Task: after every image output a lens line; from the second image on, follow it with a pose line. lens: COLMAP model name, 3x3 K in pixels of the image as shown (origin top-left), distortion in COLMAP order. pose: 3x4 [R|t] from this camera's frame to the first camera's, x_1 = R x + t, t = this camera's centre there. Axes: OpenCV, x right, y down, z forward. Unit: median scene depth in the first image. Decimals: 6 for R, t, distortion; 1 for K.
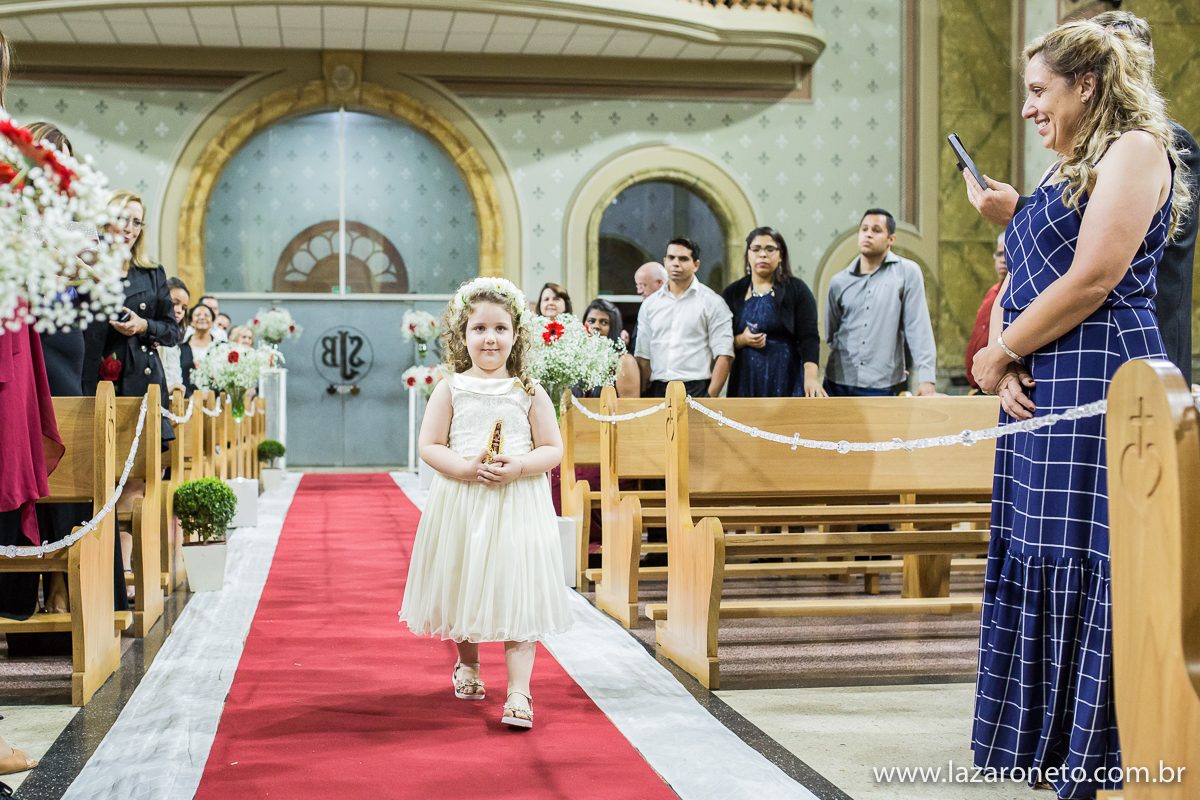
lens RADIAL K [[1357.7, 0, 478.2], [0, 1357.7, 443.7], [0, 0, 1]] dist [-0.057545, 0.000000]
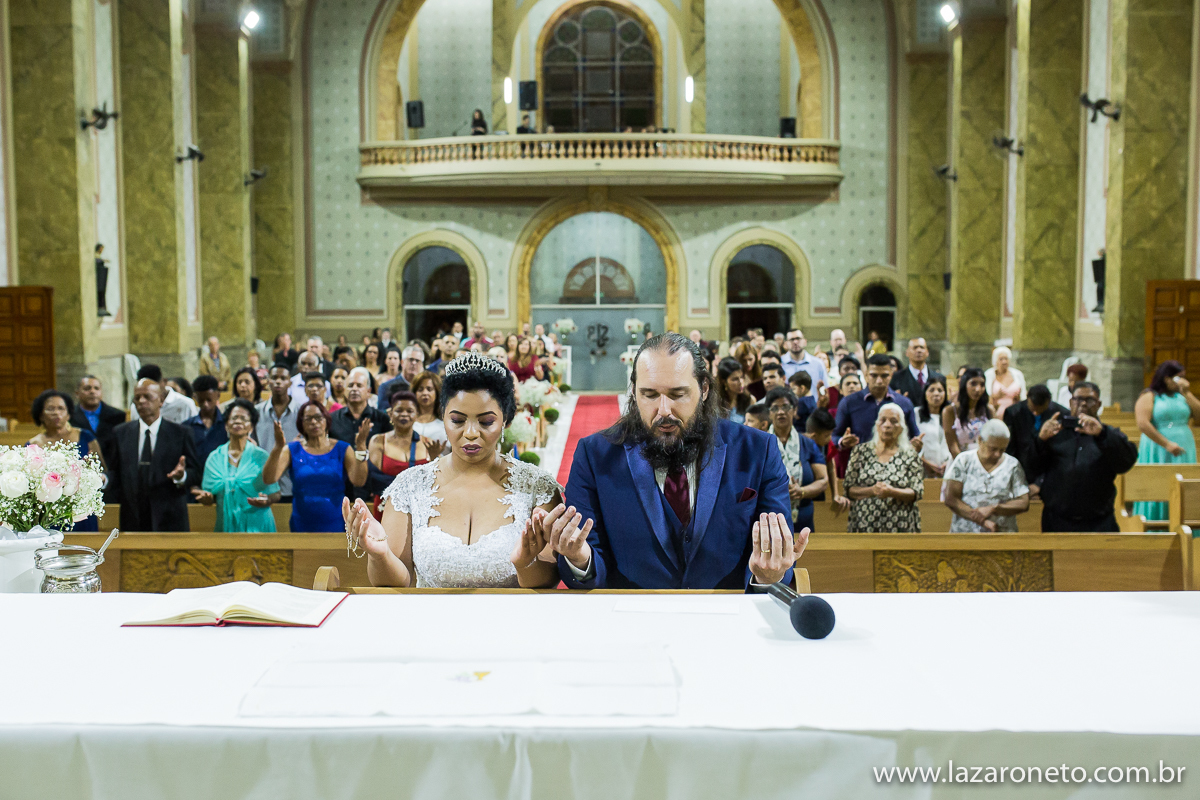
lens RADIAL K [[1227.7, 0, 600.0], [0, 1227.7, 394.3], [0, 0, 1]] dist [0.006737, 0.000000]
pose [[0.993583, 0.004538, -0.113018, 0.110478], [-0.000030, 0.999206, 0.039854, -0.050933], [0.113109, -0.039595, 0.992793, -0.822672]]
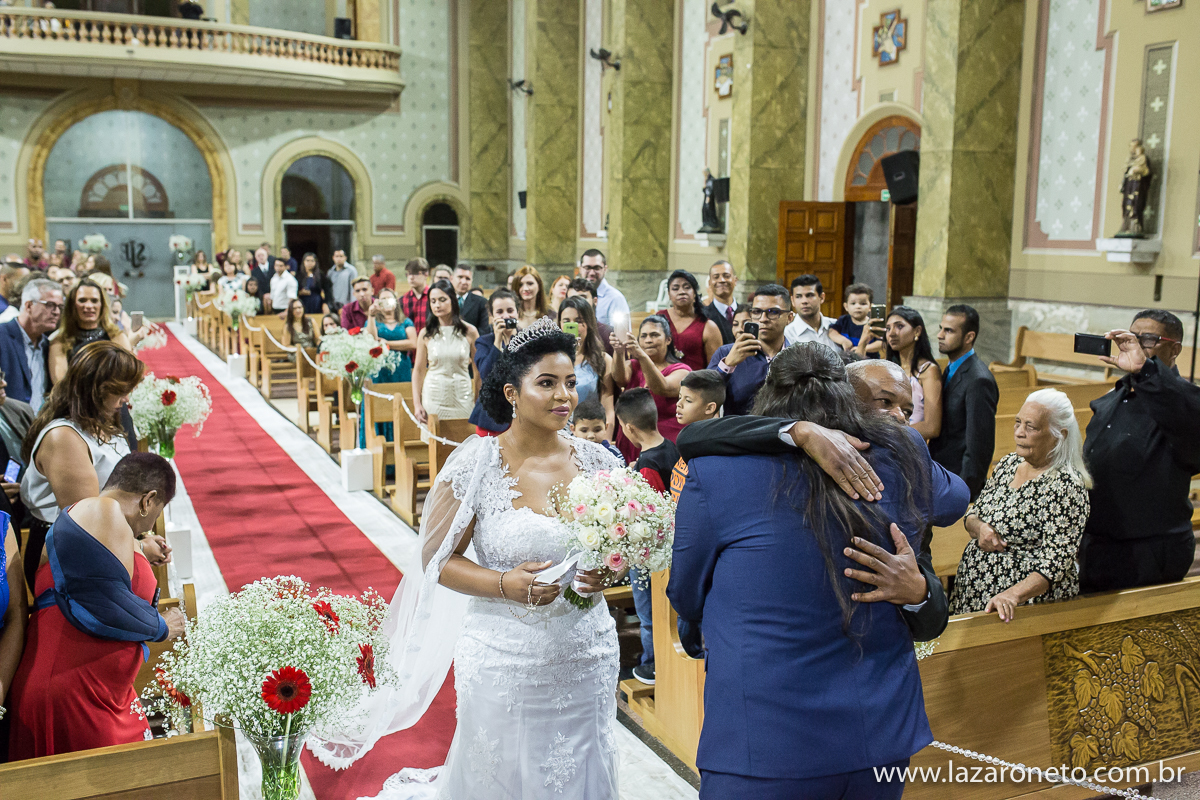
lens RADIAL K [[1133.7, 0, 590.1], [0, 1133.7, 389.7], [0, 0, 1]] dist [-0.016671, 0.000000]
pose [[0.951089, -0.033555, 0.307090, 0.008384], [-0.000835, 0.993800, 0.111178, -0.054442], [-0.308917, -0.105997, 0.945164, -0.590716]]
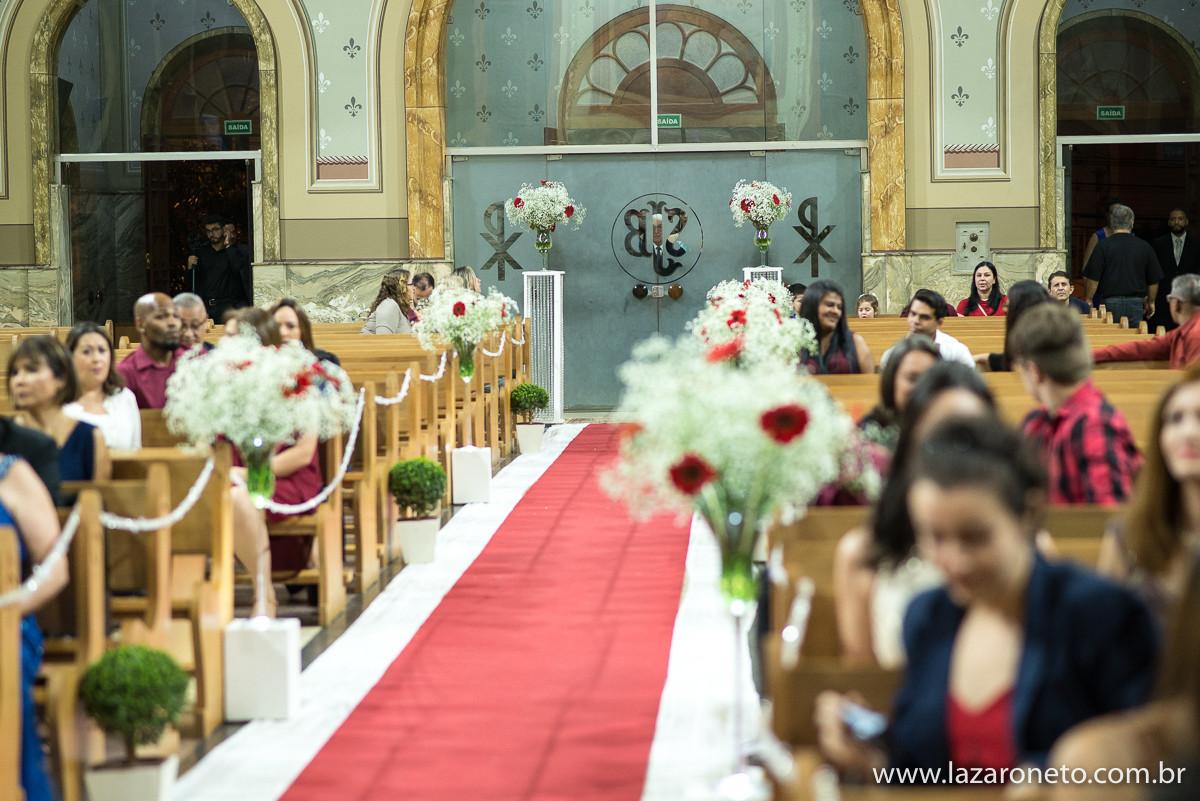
lens RADIAL K [[3027.0, 0, 590.8], [0, 3027.0, 402.3], [0, 0, 1]] dist [-0.020730, 0.000000]
pose [[0.986305, -0.006591, -0.164801, 0.108385], [0.011363, 0.999543, 0.028029, -0.027697], [0.164541, -0.029518, 0.985928, -0.440703]]
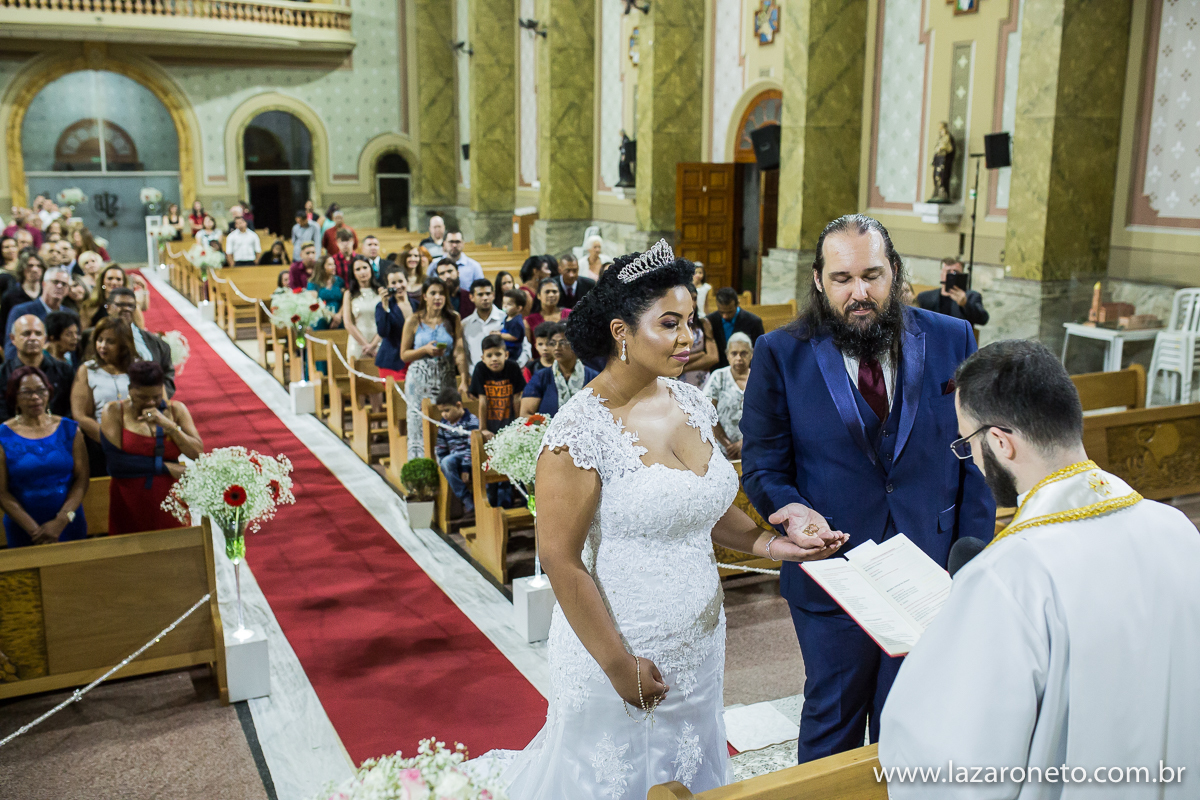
lens RADIAL K [[1133.7, 0, 589.5], [0, 1133.7, 392.0], [0, 0, 1]] dist [-0.016671, 0.000000]
pose [[0.943494, -0.063056, 0.325335, 0.007350], [0.005904, 0.984773, 0.173747, -0.078587], [-0.331336, -0.162009, 0.929499, -0.747546]]
